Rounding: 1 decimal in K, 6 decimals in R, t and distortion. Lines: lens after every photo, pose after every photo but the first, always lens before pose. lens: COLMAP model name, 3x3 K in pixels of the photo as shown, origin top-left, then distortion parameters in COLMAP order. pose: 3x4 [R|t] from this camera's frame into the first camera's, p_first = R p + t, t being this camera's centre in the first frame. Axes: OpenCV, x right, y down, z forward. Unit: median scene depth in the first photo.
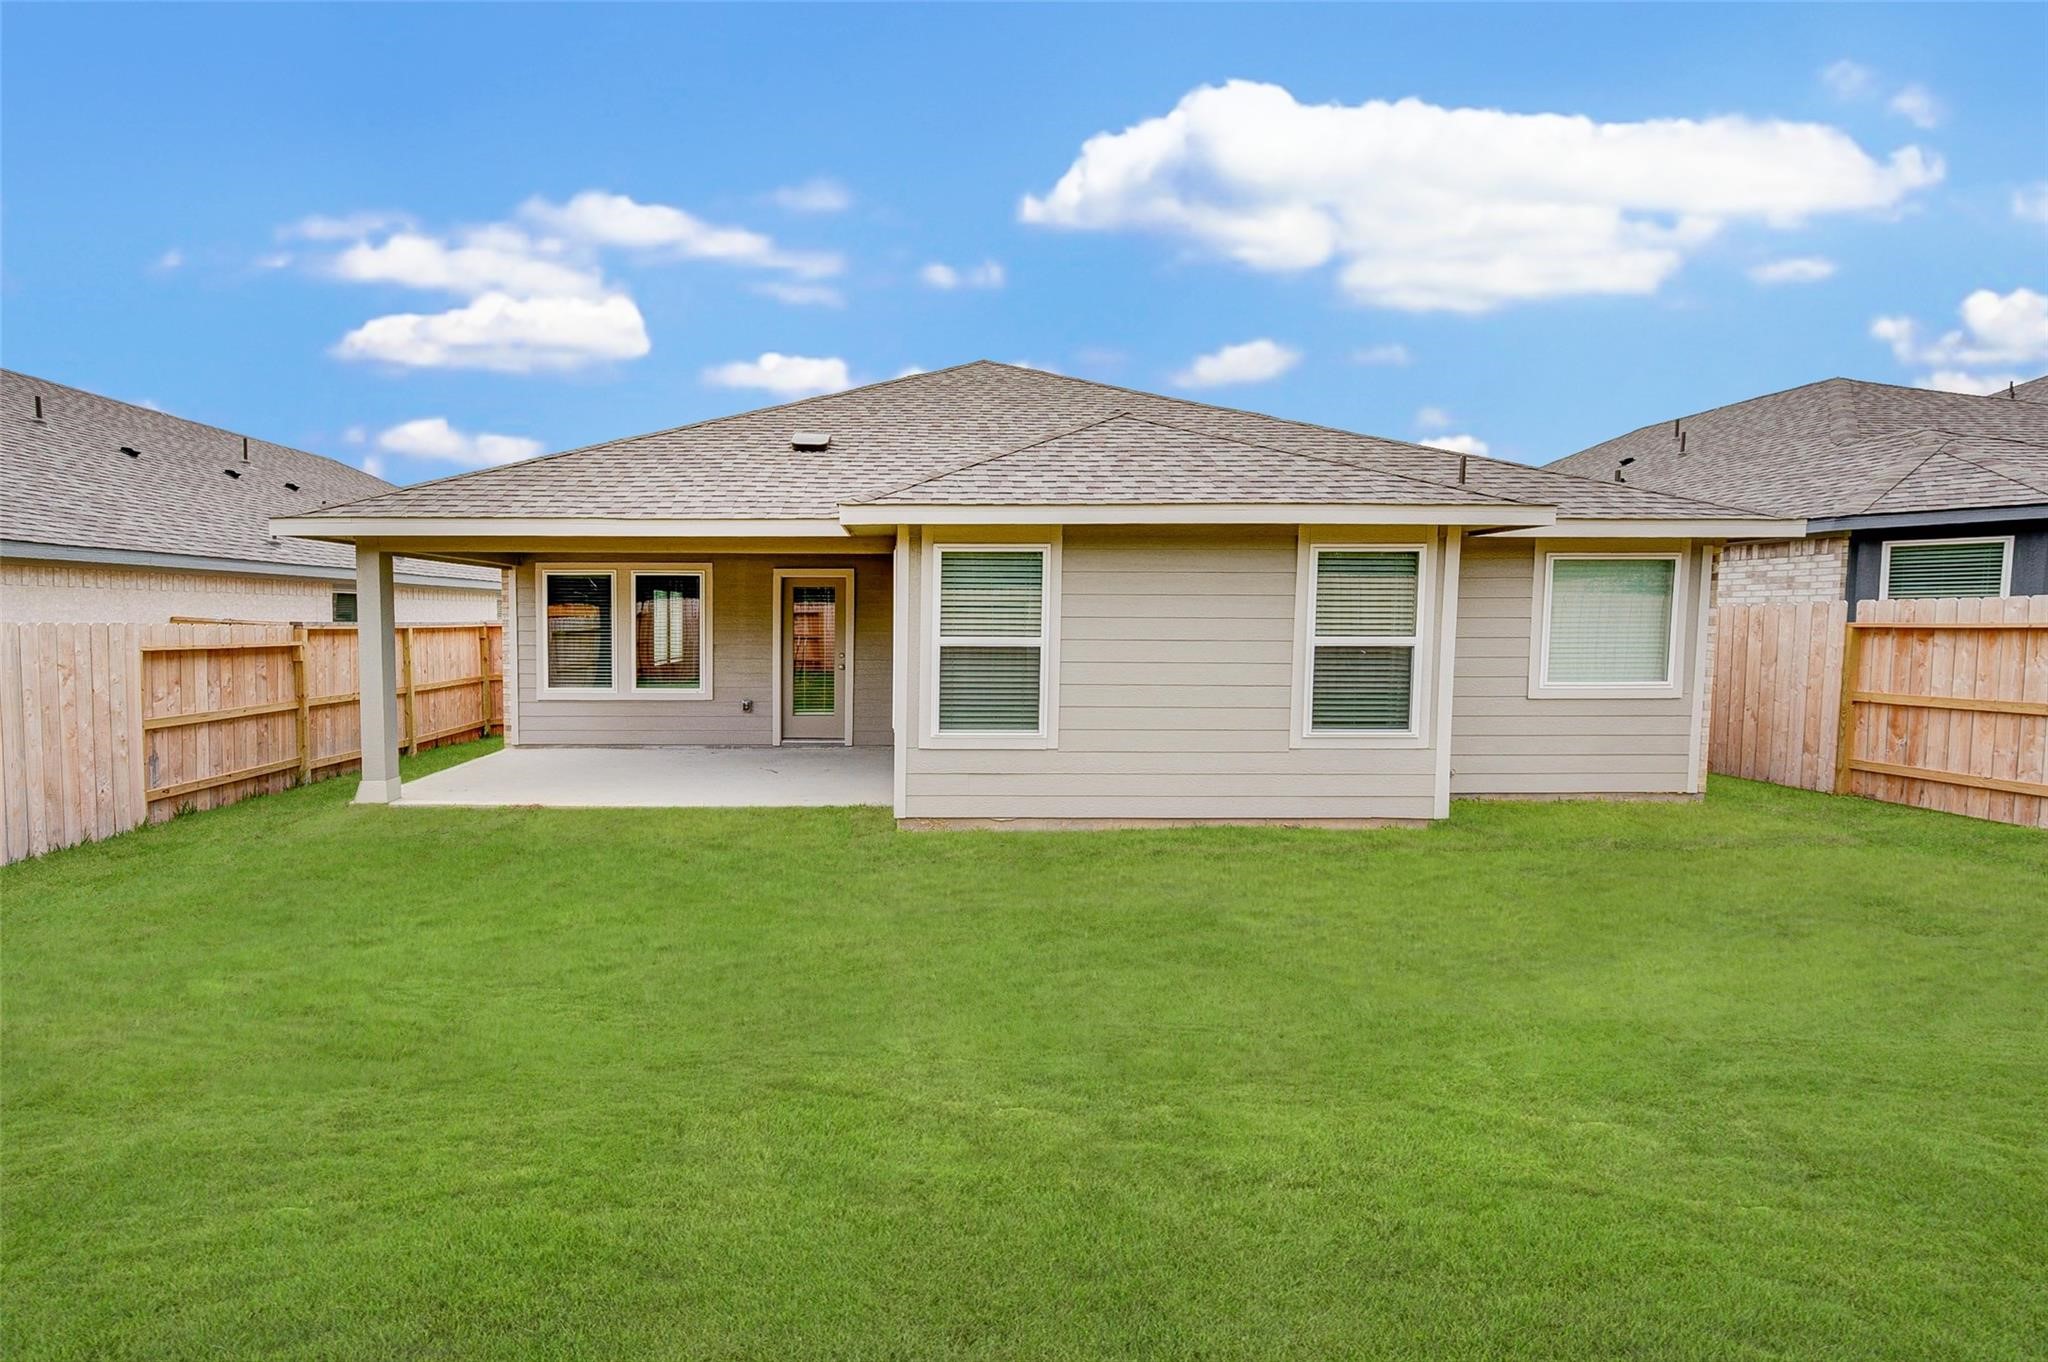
lens RADIAL K [[839.4, 0, 1013.5], [0, 839.4, 667.8], [0, 0, 1]] dist [-0.005805, -0.000970]
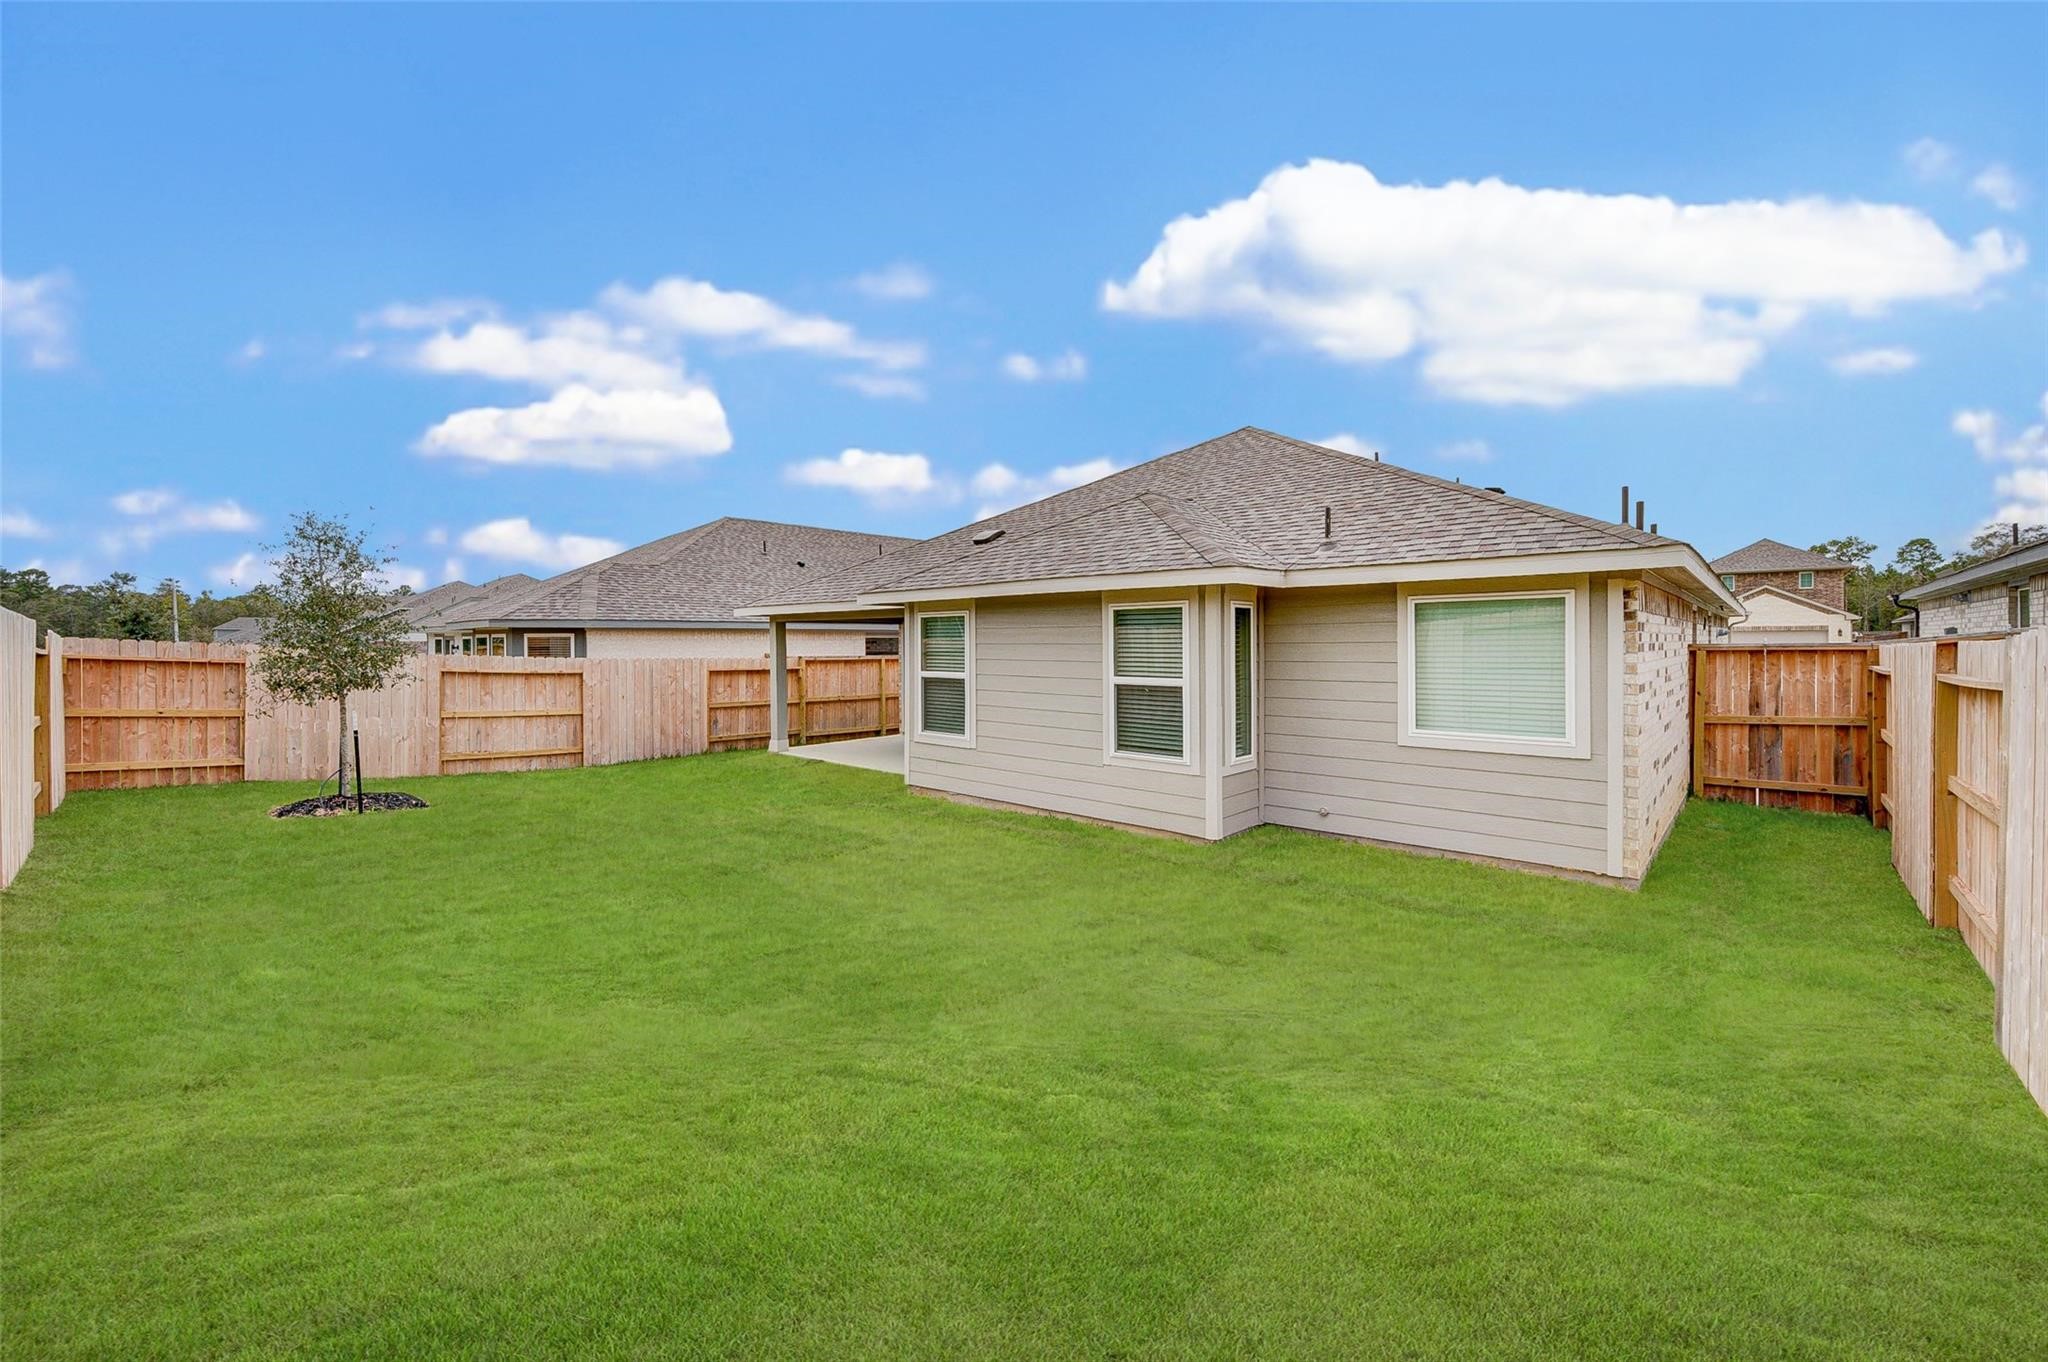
lens RADIAL K [[839.4, 0, 1013.5], [0, 839.4, 667.8], [0, 0, 1]] dist [-0.005805, -0.000970]
pose [[0.721131, 0.015709, -0.692620, 0.932205], [-0.037910, 0.999140, -0.016810, -0.019340], [0.691760, 0.038379, 0.721107, -0.014961]]
